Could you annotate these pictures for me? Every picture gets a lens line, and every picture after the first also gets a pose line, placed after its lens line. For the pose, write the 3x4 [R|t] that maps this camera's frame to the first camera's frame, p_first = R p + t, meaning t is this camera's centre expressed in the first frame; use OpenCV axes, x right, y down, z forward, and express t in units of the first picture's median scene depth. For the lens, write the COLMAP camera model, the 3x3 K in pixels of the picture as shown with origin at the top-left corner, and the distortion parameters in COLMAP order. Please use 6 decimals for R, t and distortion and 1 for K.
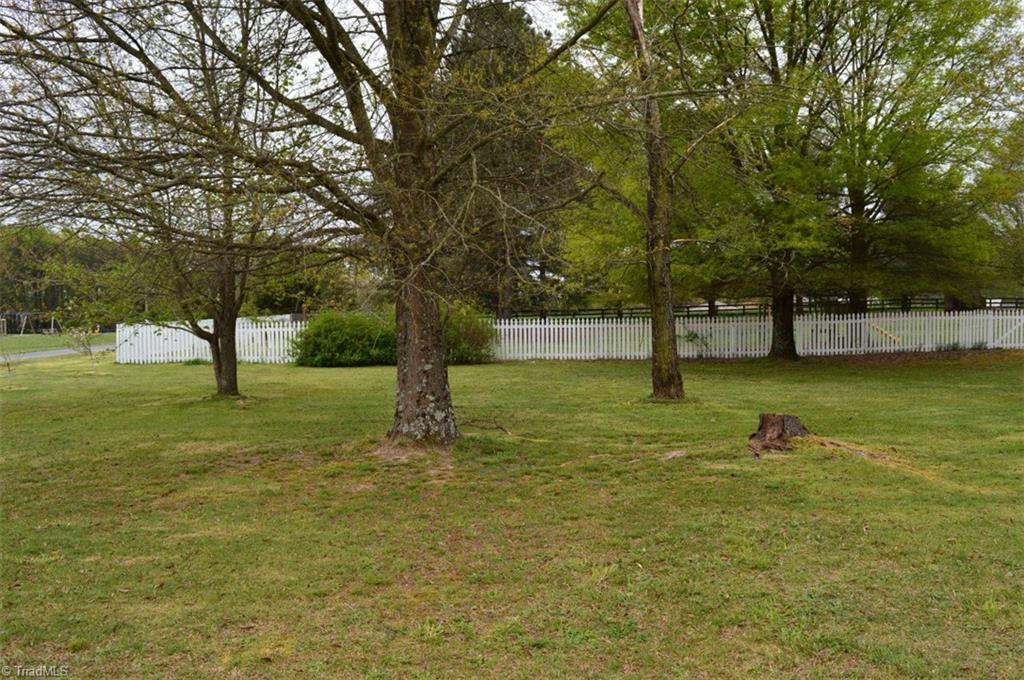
lens RADIAL K [[813.7, 0, 506.6], [0, 813.7, 341.7], [0, 0, 1]] dist [-0.097726, 0.026394]
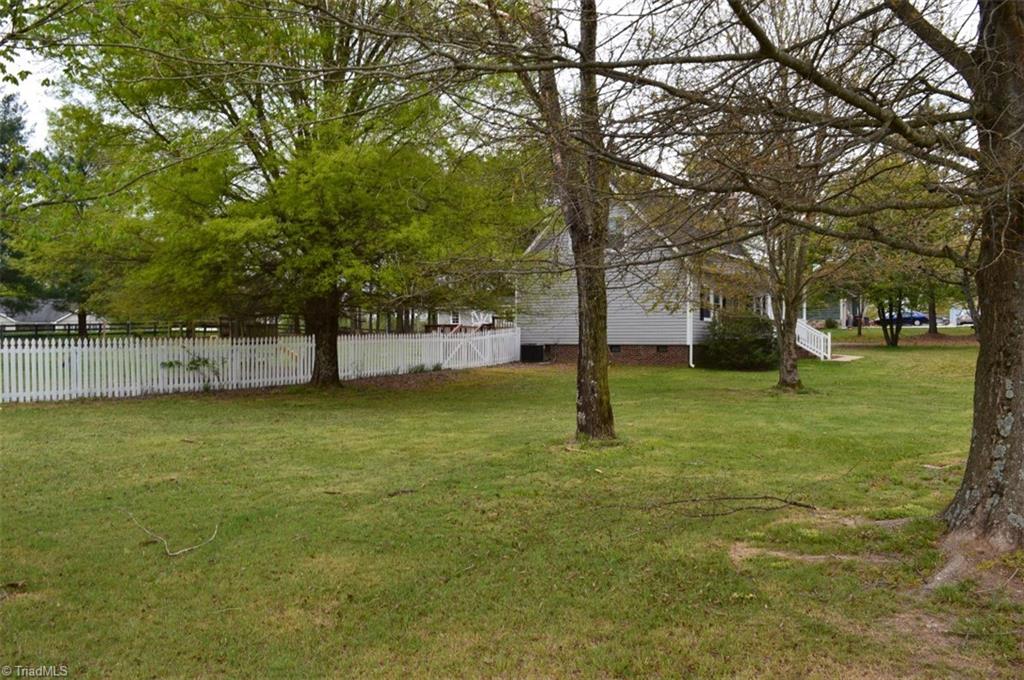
lens RADIAL K [[813.7, 0, 512.1], [0, 813.7, 338.2], [0, 0, 1]] dist [-0.097726, 0.026394]
pose [[0.451117, 0.009012, 0.892420, -0.373590], [0.020784, 0.999572, -0.020601, -0.009553], [-0.892223, 0.027842, 0.450736, 0.460308]]
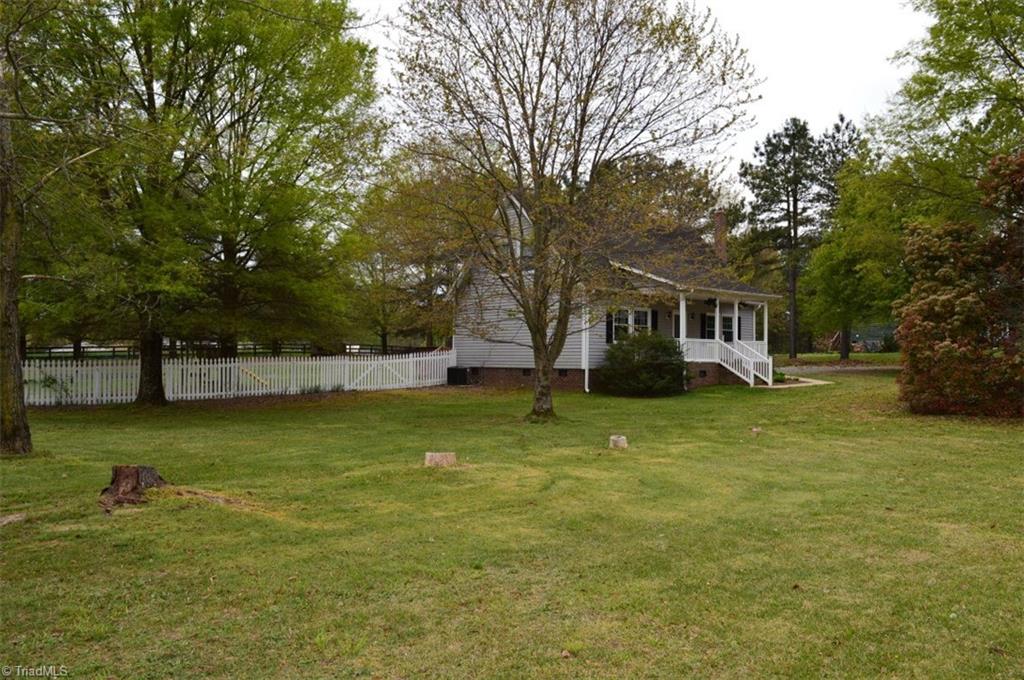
lens RADIAL K [[813.7, 0, 512.3], [0, 813.7, 341.0], [0, 0, 1]] dist [-0.097726, 0.026394]
pose [[0.739806, 0.024274, 0.672382, 0.020397], [0.010657, 0.998801, -0.047783, -0.004745], [-0.672735, 0.042516, 0.738661, -0.003229]]
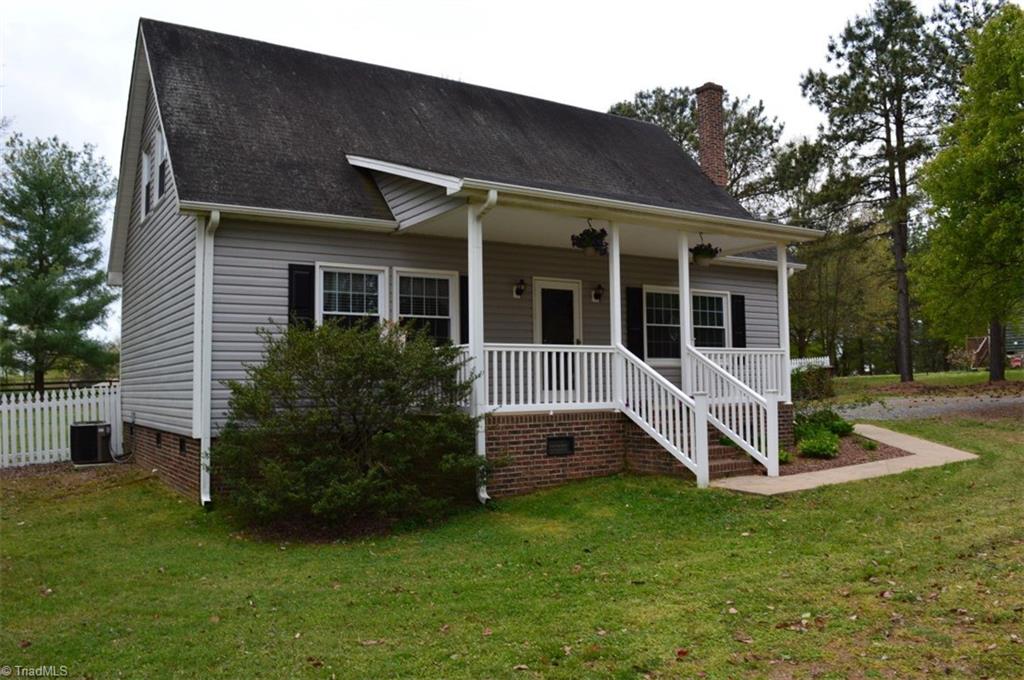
lens RADIAL K [[813.7, 0, 511.0], [0, 813.7, 337.6], [0, 0, 1]] dist [-0.097726, 0.026394]
pose [[0.836673, 0.024040, 0.547174, 0.783638], [0.029169, 0.995663, -0.088347, -0.029259], [-0.546925, 0.089878, 0.832343, 0.358304]]
